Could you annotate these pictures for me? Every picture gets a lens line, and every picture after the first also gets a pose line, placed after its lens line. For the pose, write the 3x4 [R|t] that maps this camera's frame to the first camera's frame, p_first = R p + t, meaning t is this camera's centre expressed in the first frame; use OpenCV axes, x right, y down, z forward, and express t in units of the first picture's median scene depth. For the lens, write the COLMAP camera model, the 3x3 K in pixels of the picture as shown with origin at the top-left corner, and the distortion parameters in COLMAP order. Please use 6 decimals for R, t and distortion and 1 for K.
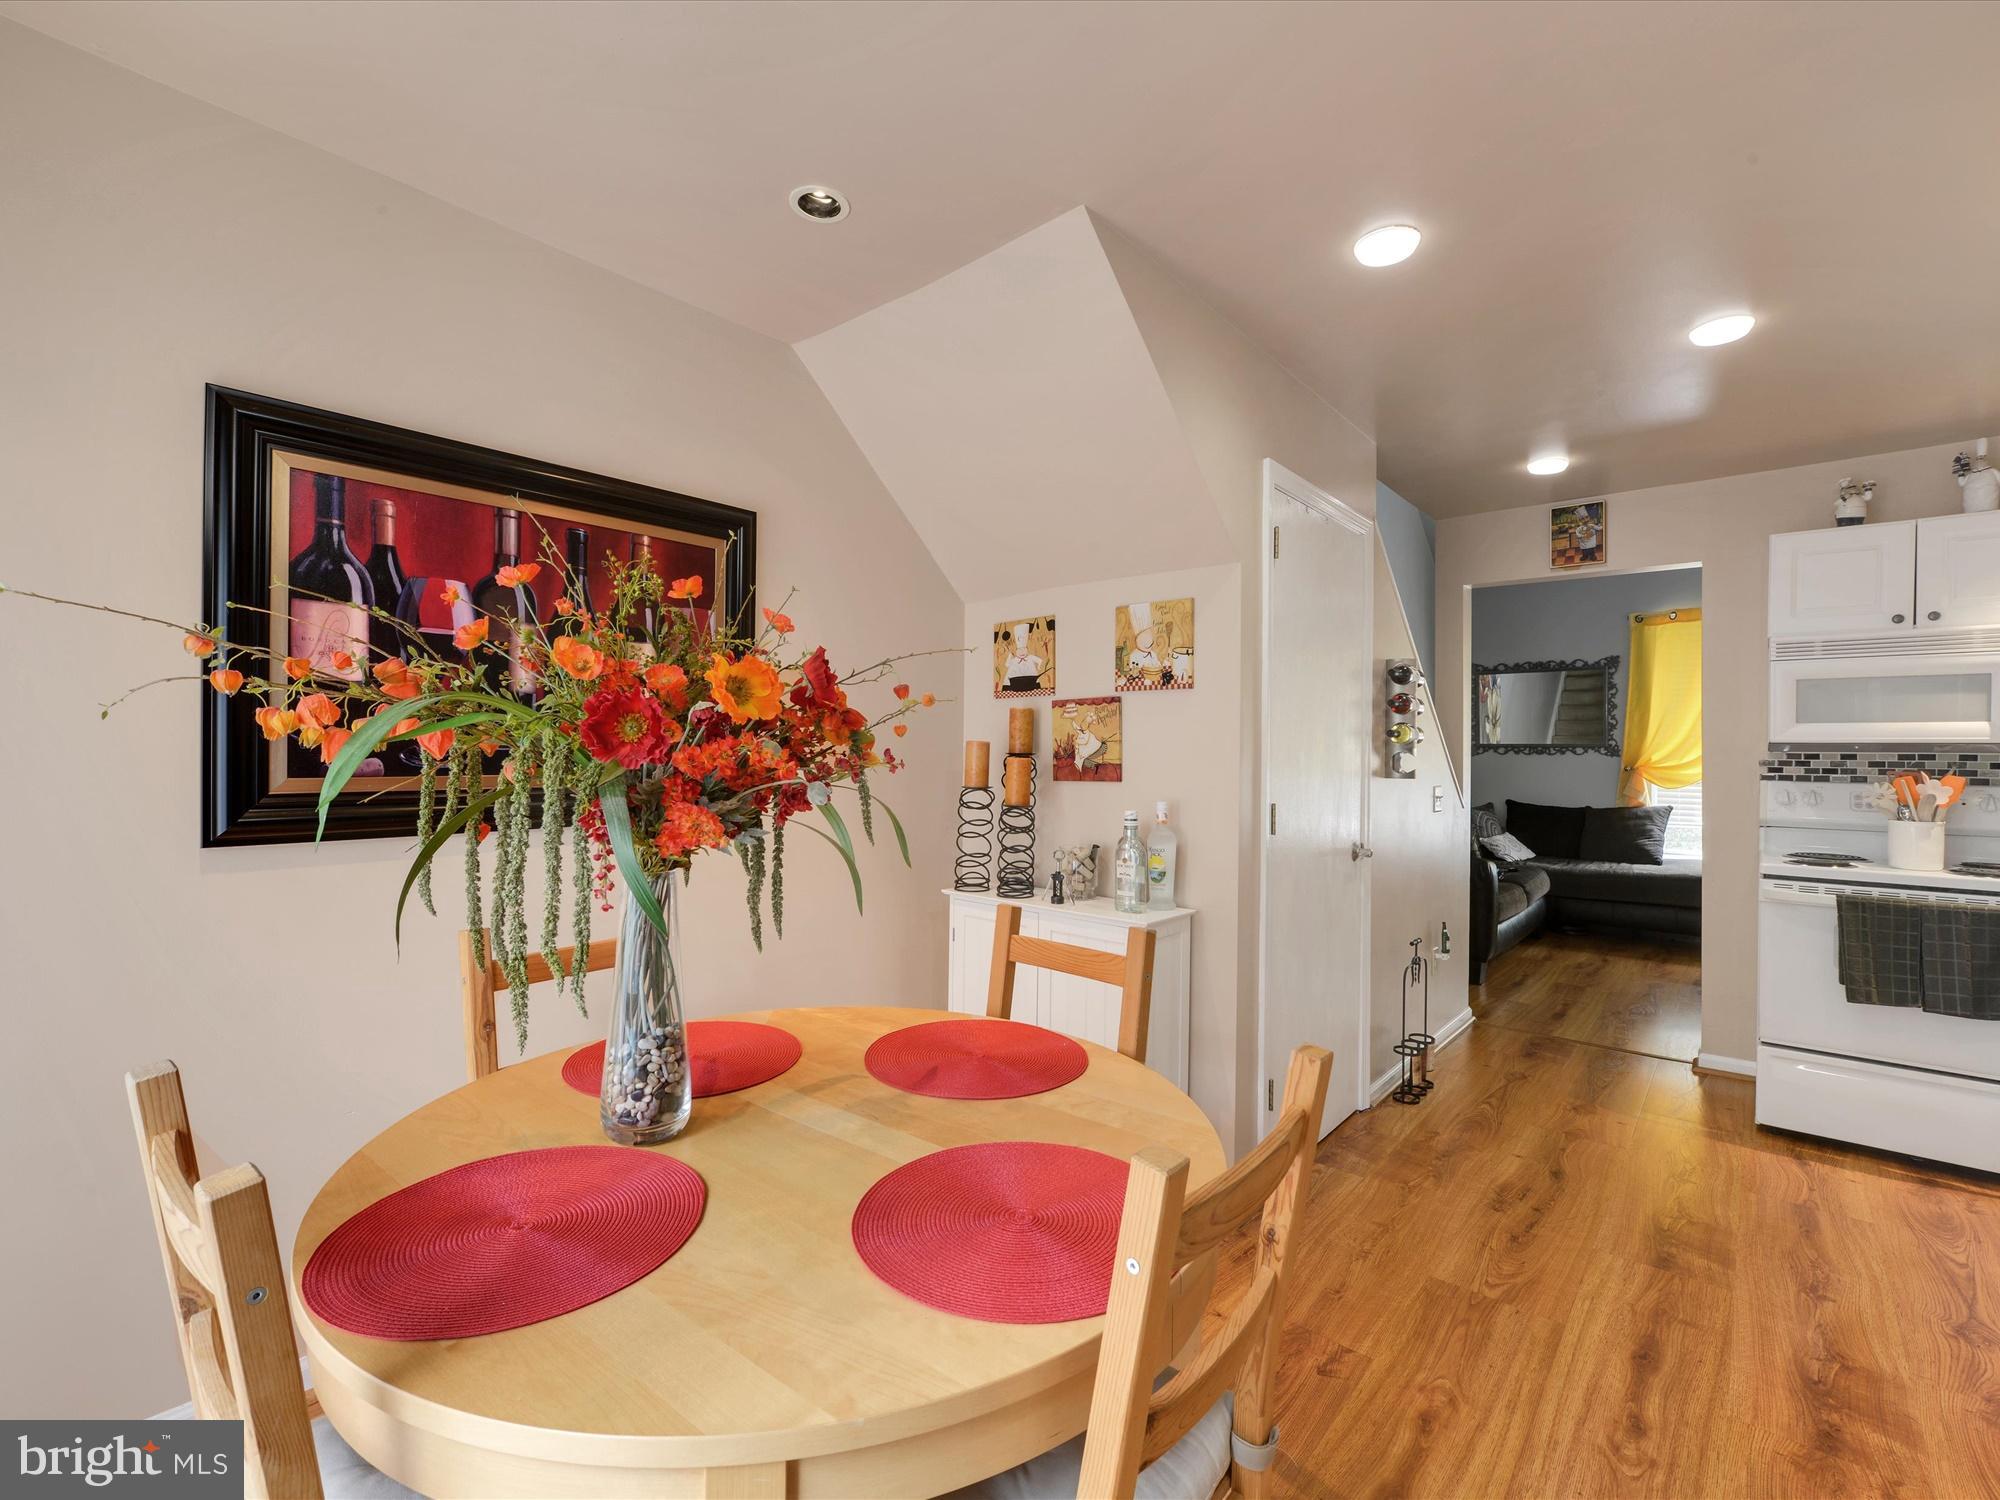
lens RADIAL K [[890.5, 0, 992.0], [0, 890.5, 741.3], [0, 0, 1]] dist [0.000125, -0.001586]
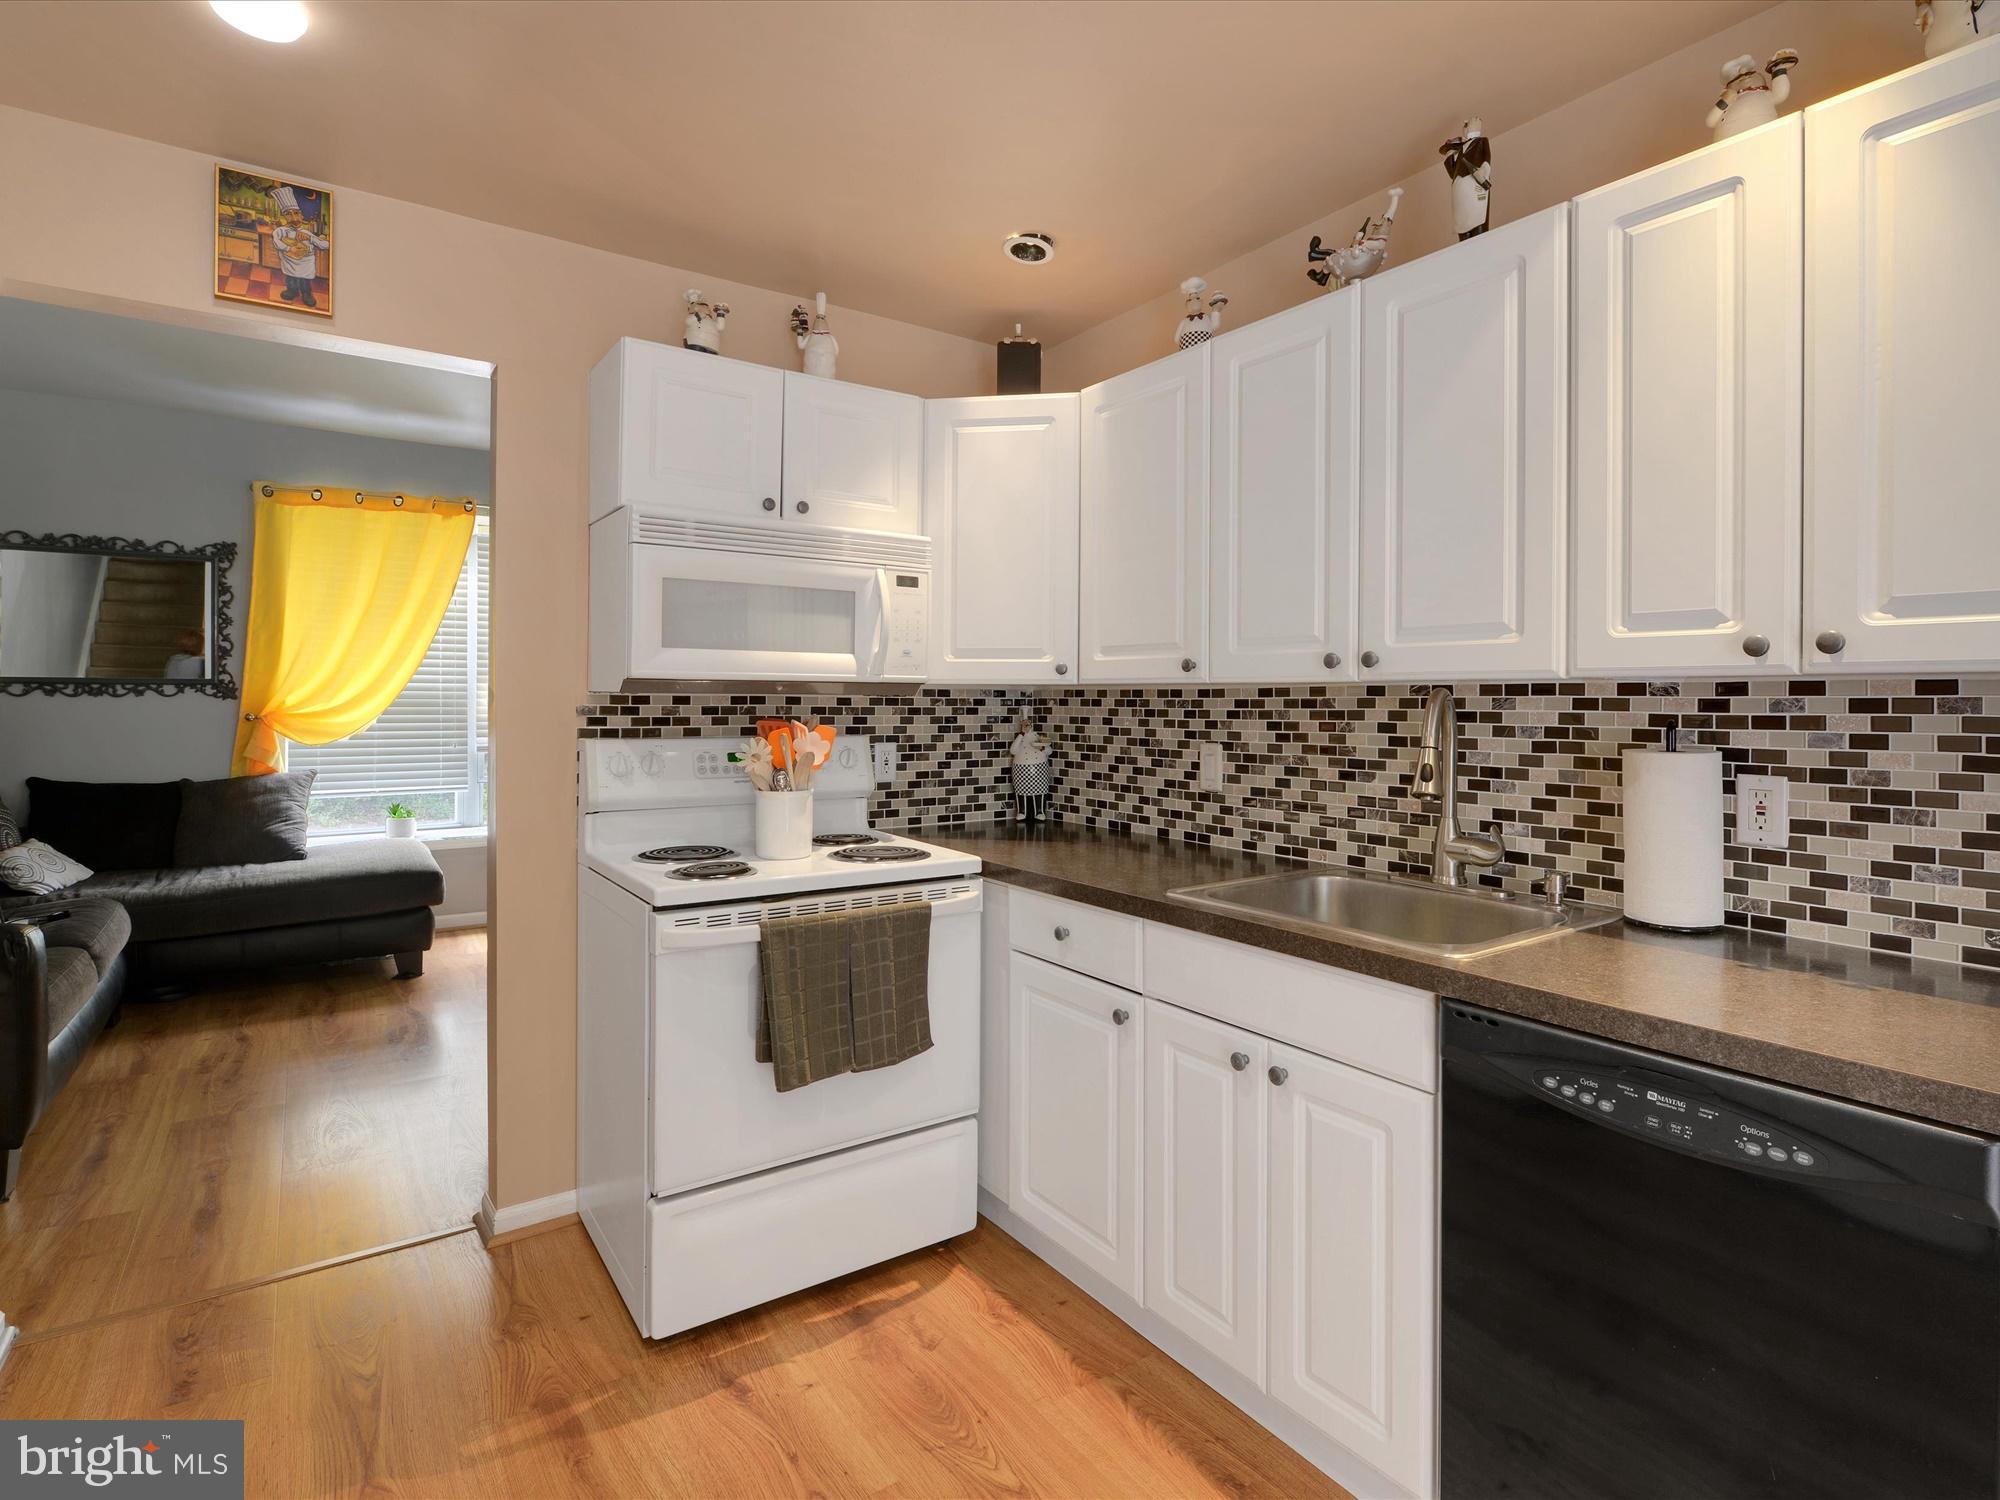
lens RADIAL K [[1003.5, 0, 1009.5], [0, 1003.5, 702.9], [0, 0, 1]] dist [-0.011210, -0.000076]
pose [[0.235049, -0.010438, 0.971928, 0.254634], [-0.012994, 0.999819, 0.013880, 0.005236], [-0.971897, -0.015891, 0.234870, 0.547097]]
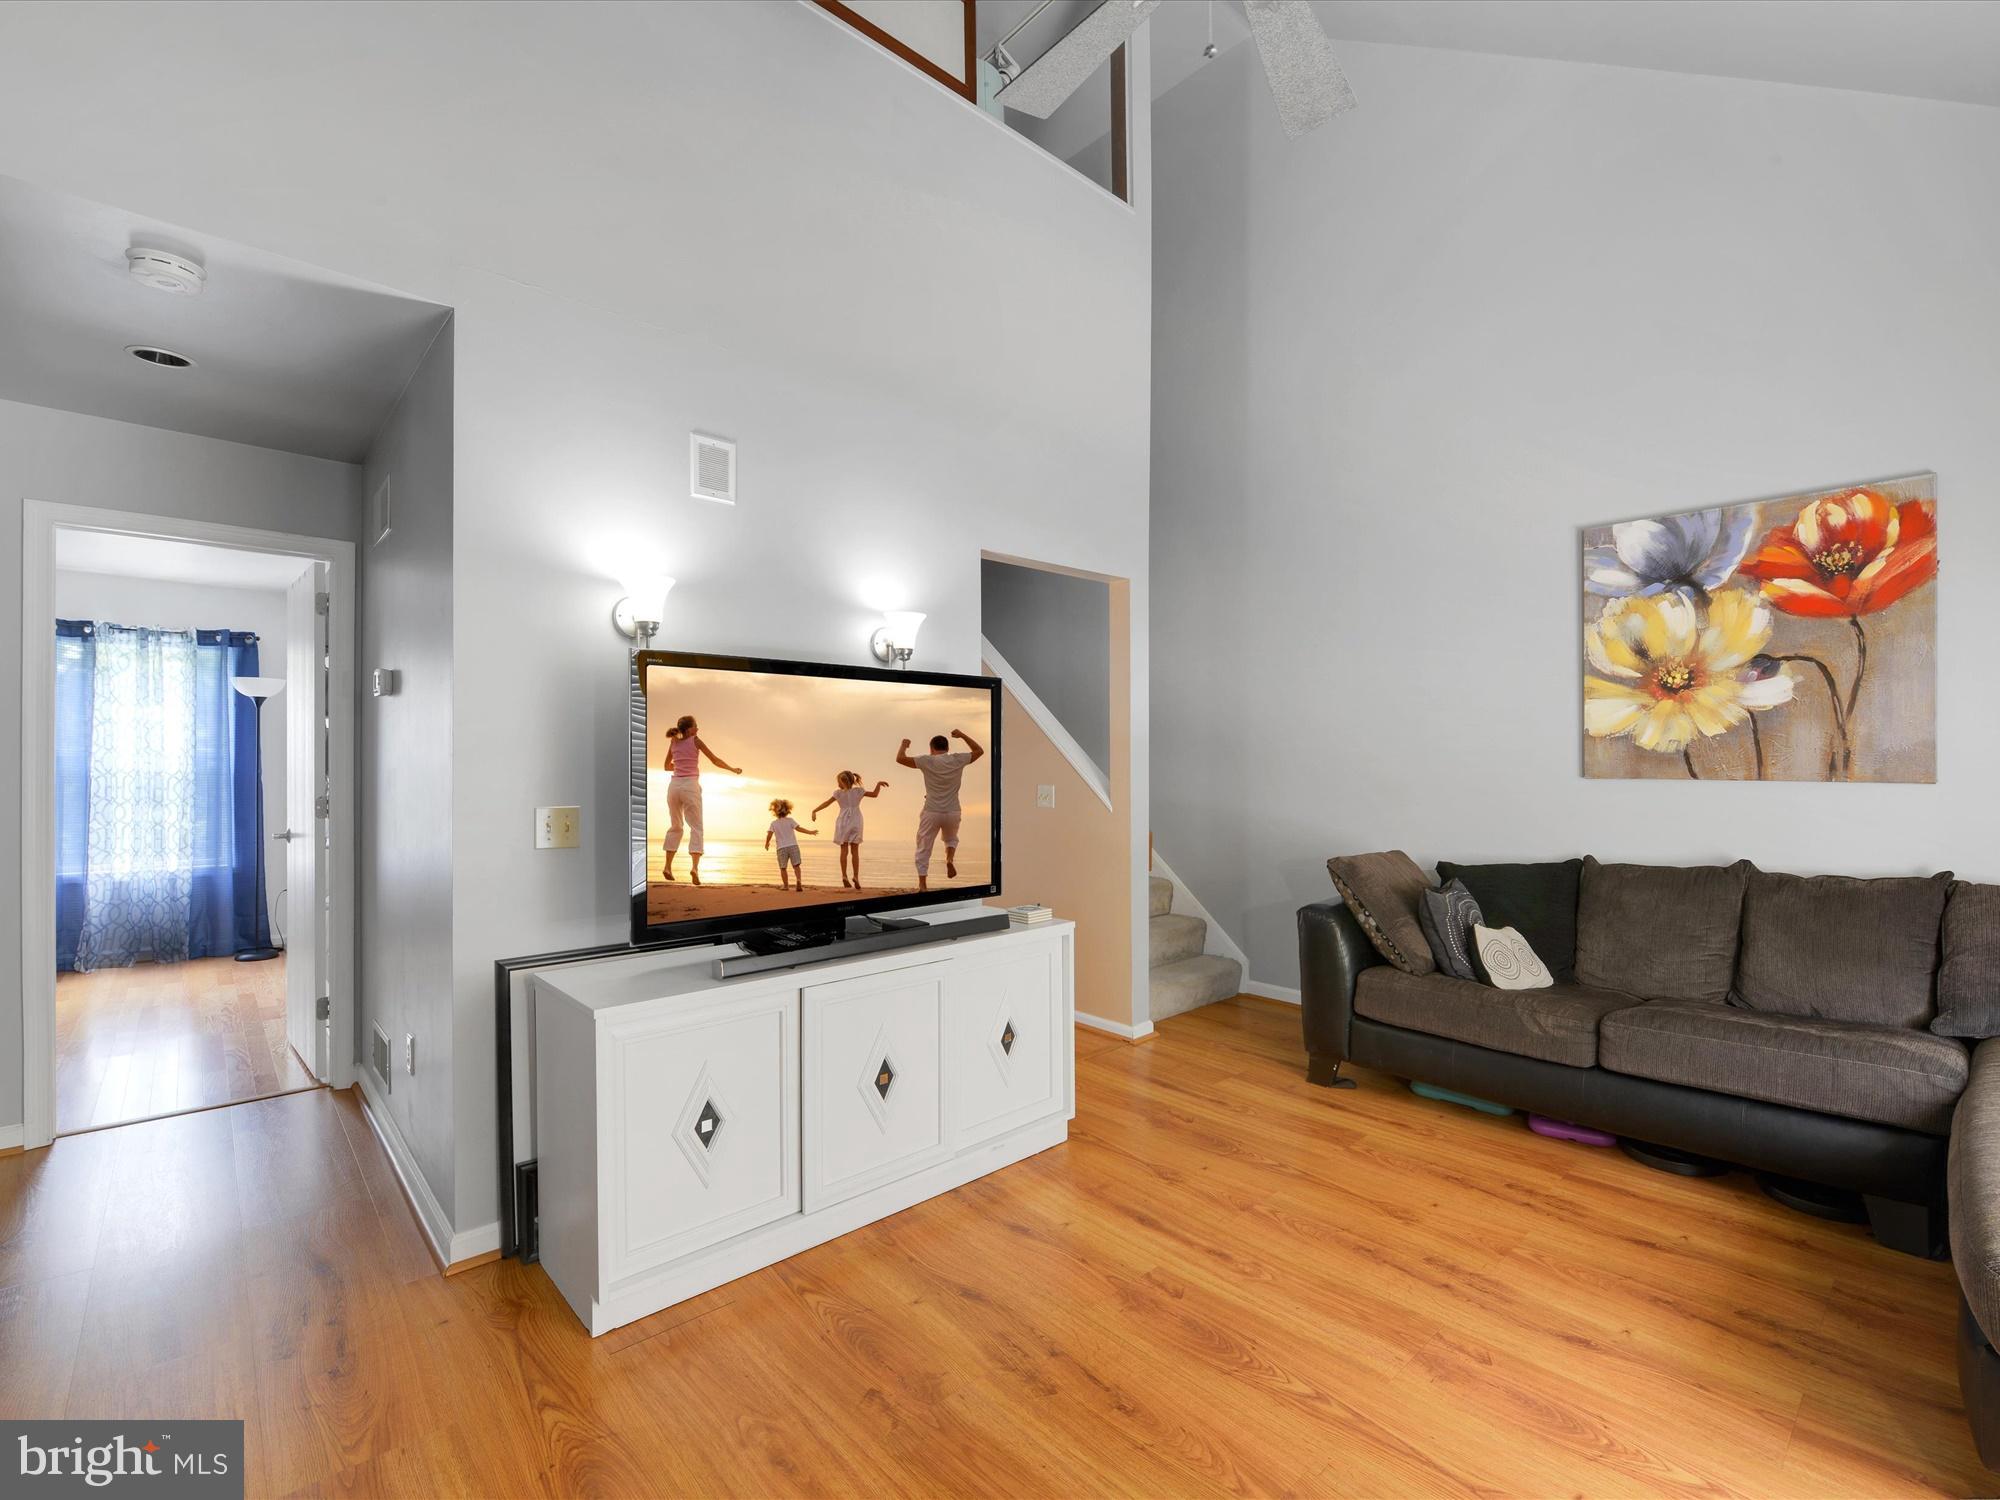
lens RADIAL K [[907.5, 0, 1028.5], [0, 907.5, 762.0], [0, 0, 1]] dist [-0.003165, -0.000479]
pose [[-0.089618, -0.008640, -0.995939, 1.816223], [0.010620, 0.999897, -0.009630, 0.036575], [0.995920, -0.011440, -0.089517, 1.204302]]
